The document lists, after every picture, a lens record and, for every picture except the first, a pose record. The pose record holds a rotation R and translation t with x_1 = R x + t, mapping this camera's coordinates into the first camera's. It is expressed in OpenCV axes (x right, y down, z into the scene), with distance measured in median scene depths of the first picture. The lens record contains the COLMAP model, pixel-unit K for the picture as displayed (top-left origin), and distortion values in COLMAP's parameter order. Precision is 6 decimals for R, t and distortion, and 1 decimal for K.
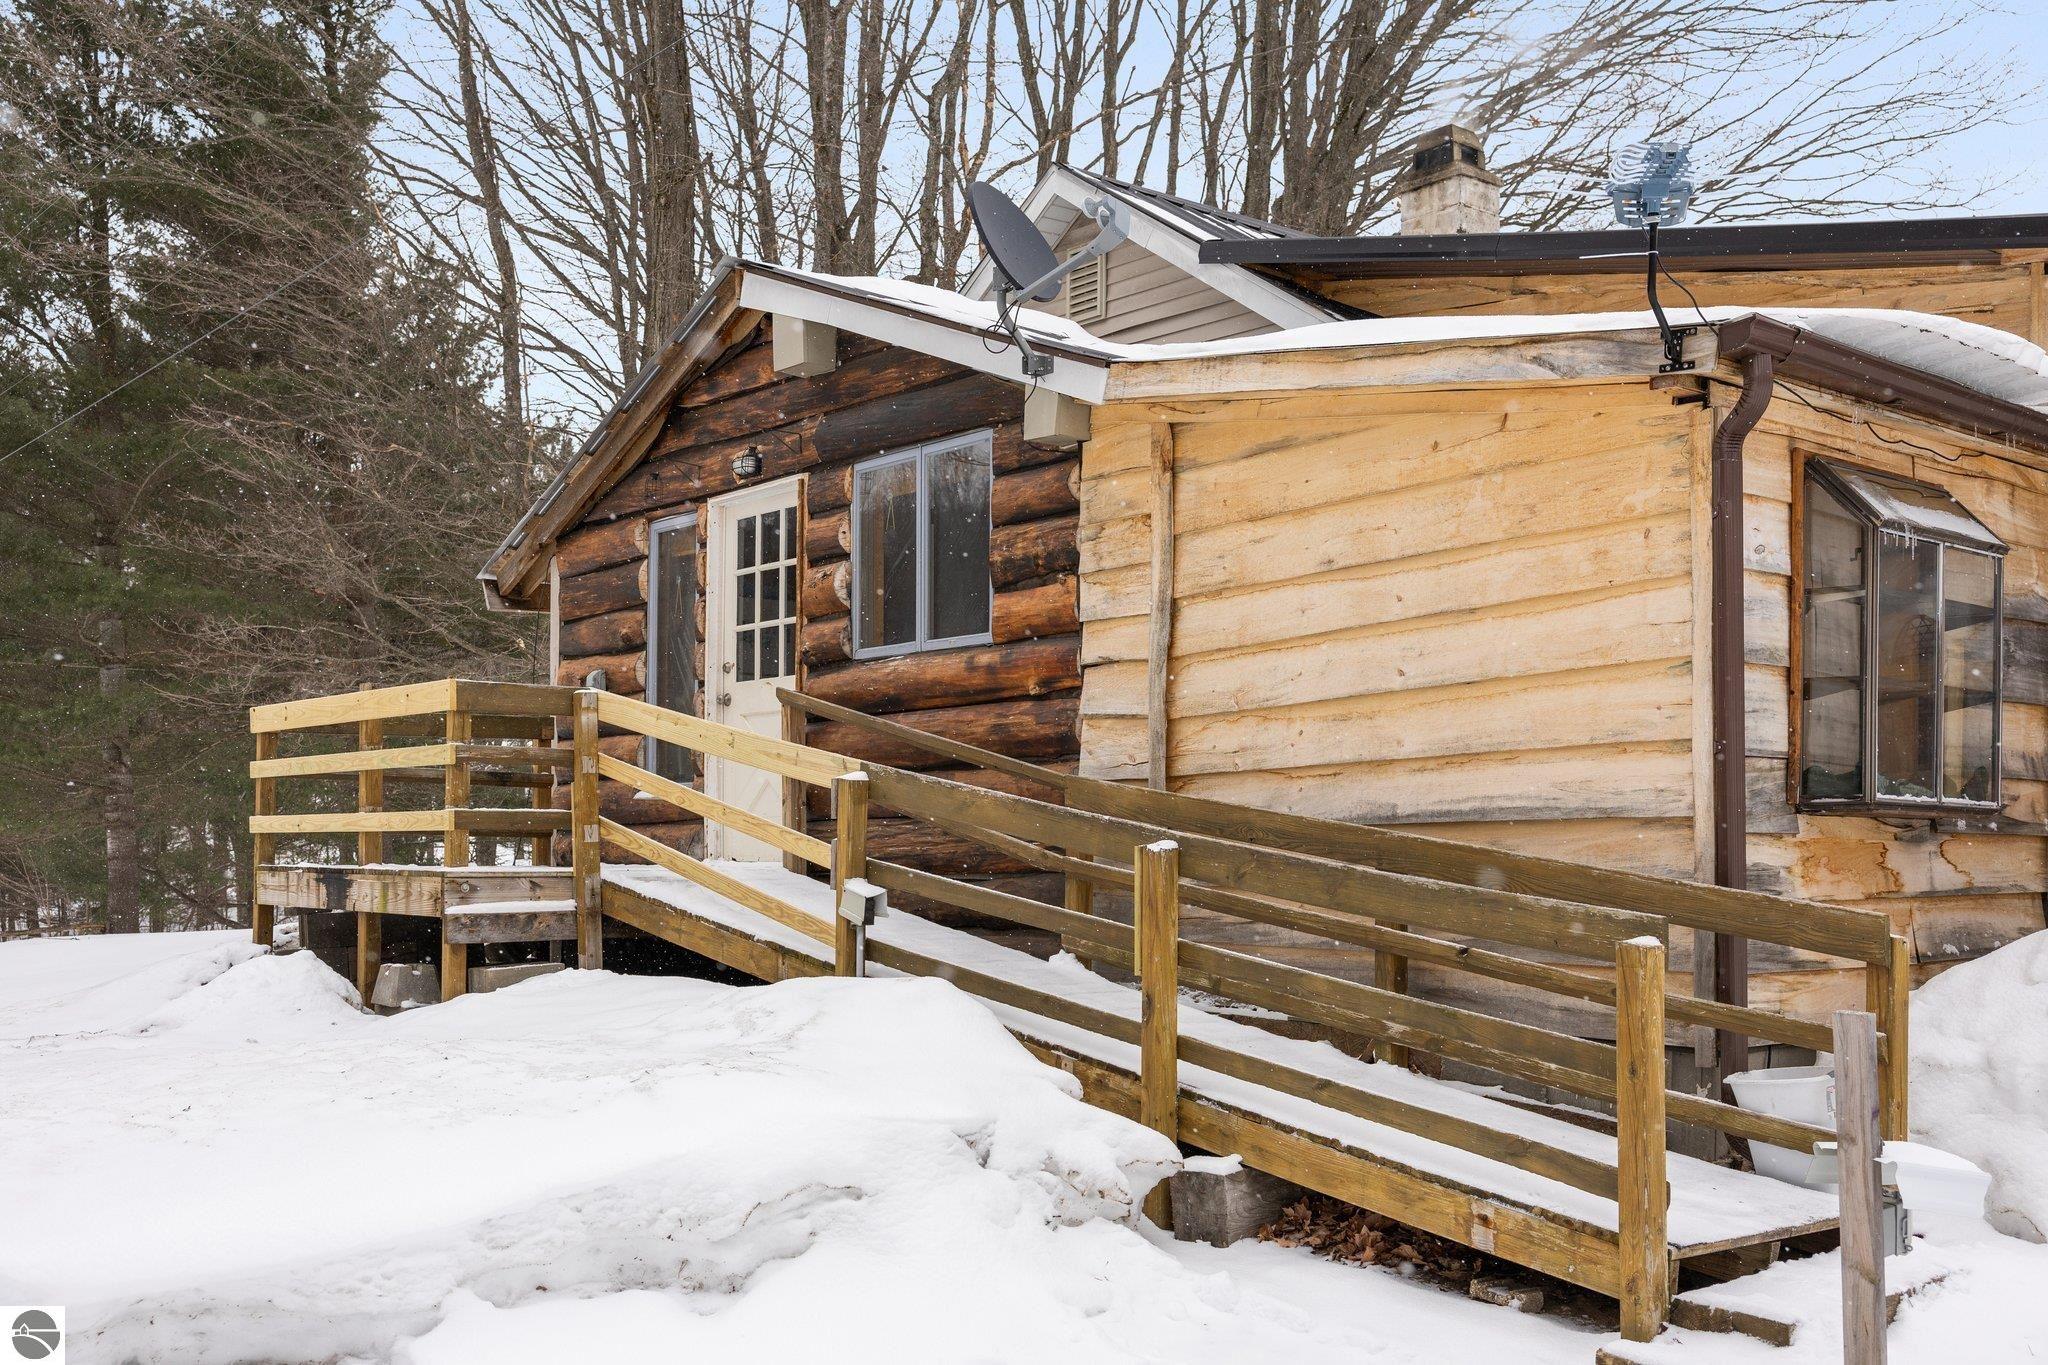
lens RADIAL K [[2054.8, 0, 1023.5], [0, 2054.8, 765.0], [0, 0, 1]] dist [-0.007473, -0.002282]
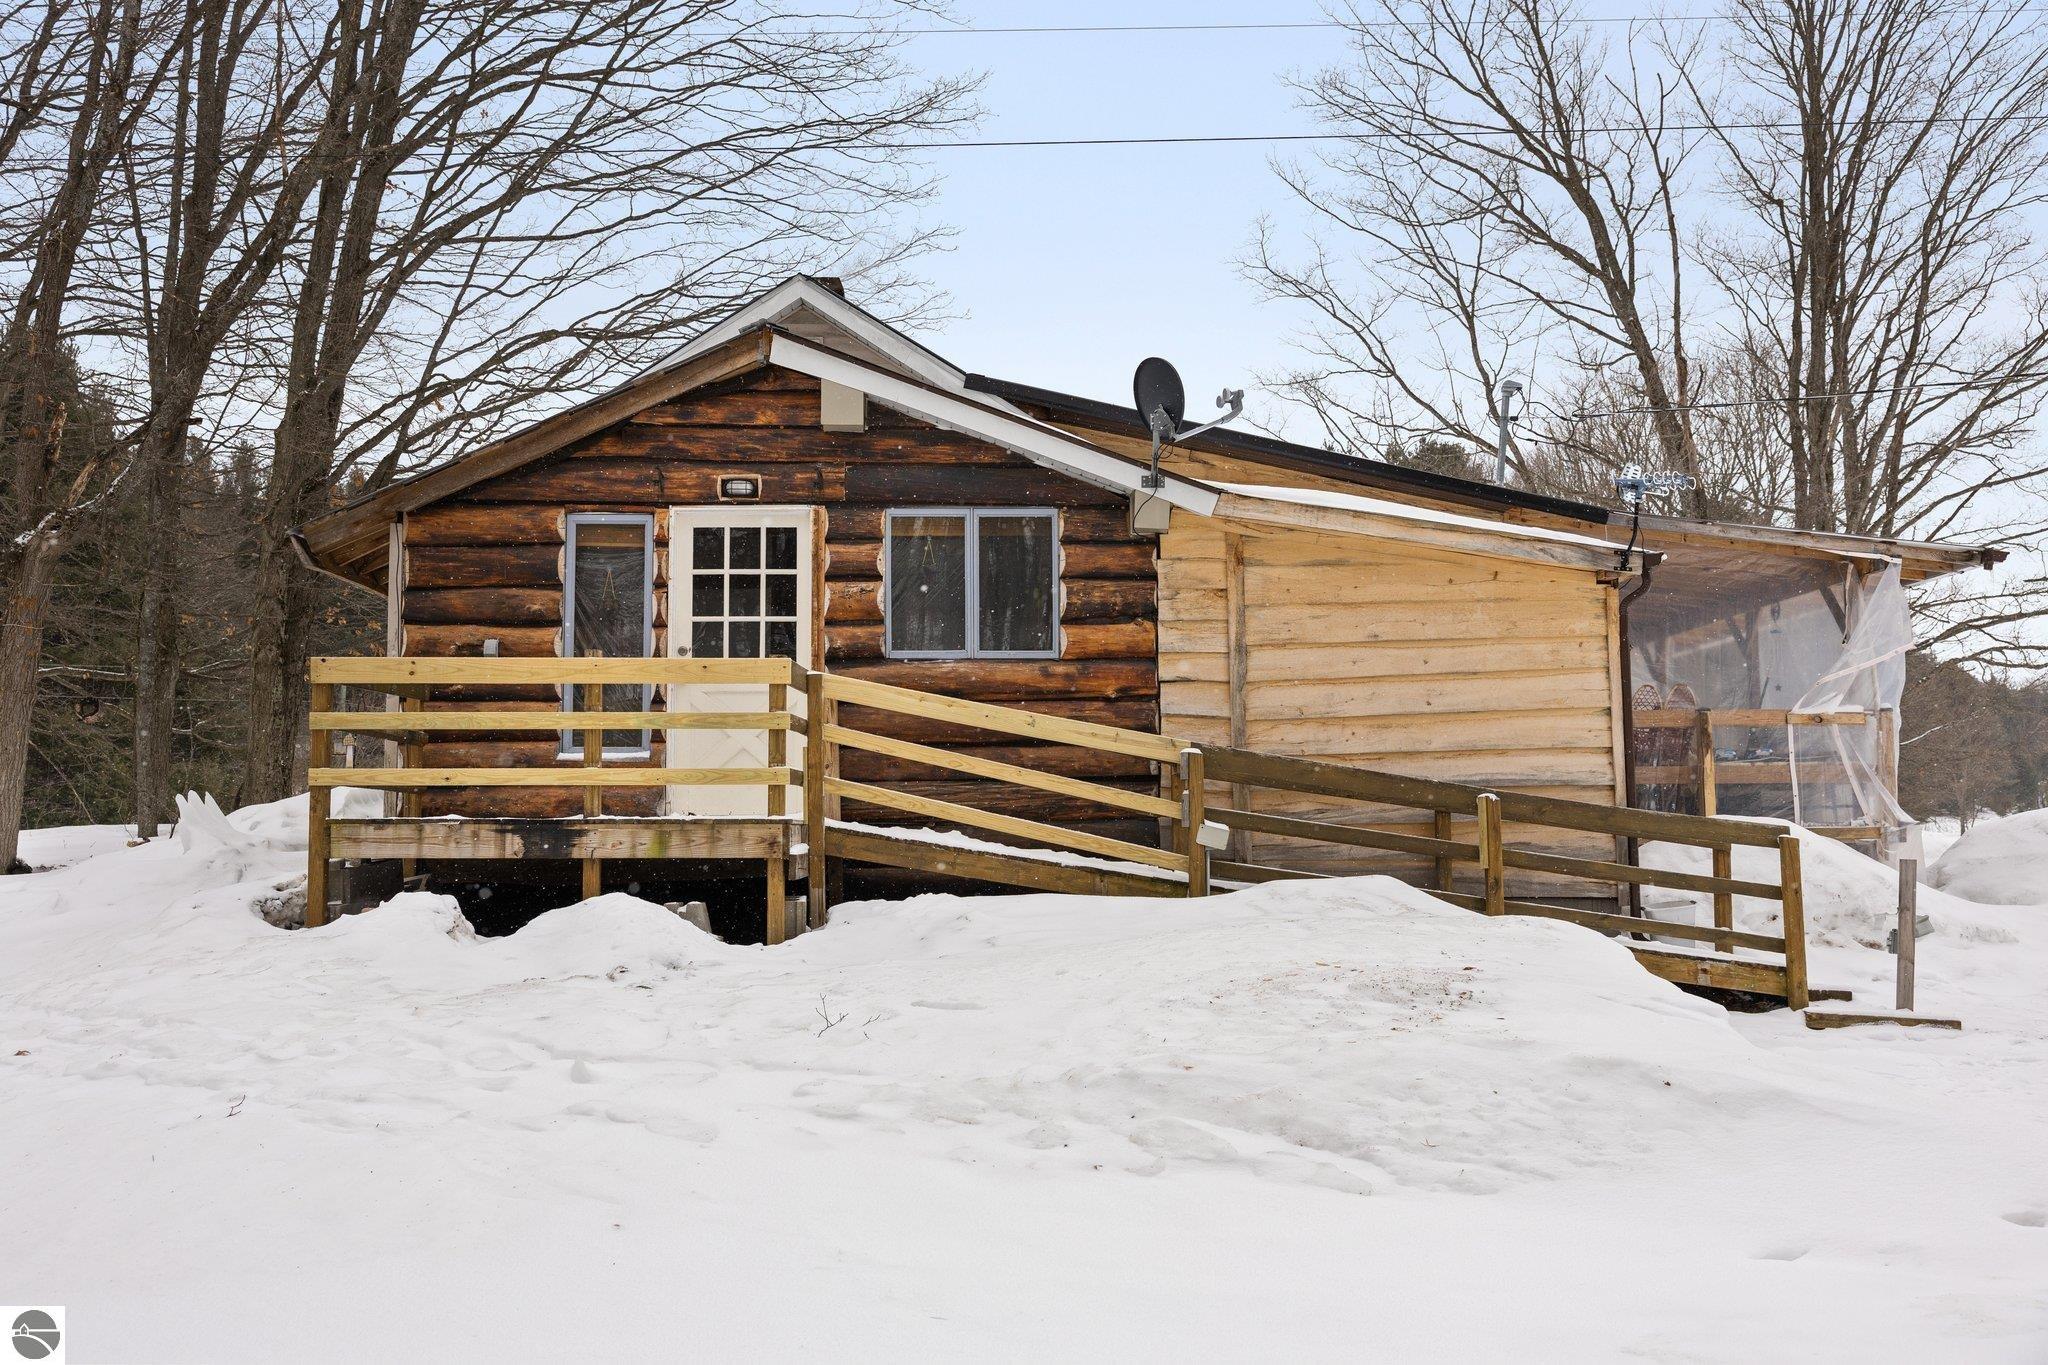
lens RADIAL K [[1918.2, 0, 1024.0], [0, 1918.2, 682.5], [0, 0, 1]] dist [0.001048, -0.001759]
pose [[0.595493, 0.054324, 0.801522, -1.162017], [-0.028442, 0.998511, -0.046544, 0.021320], [-0.802857, 0.004920, 0.596151, 0.236528]]
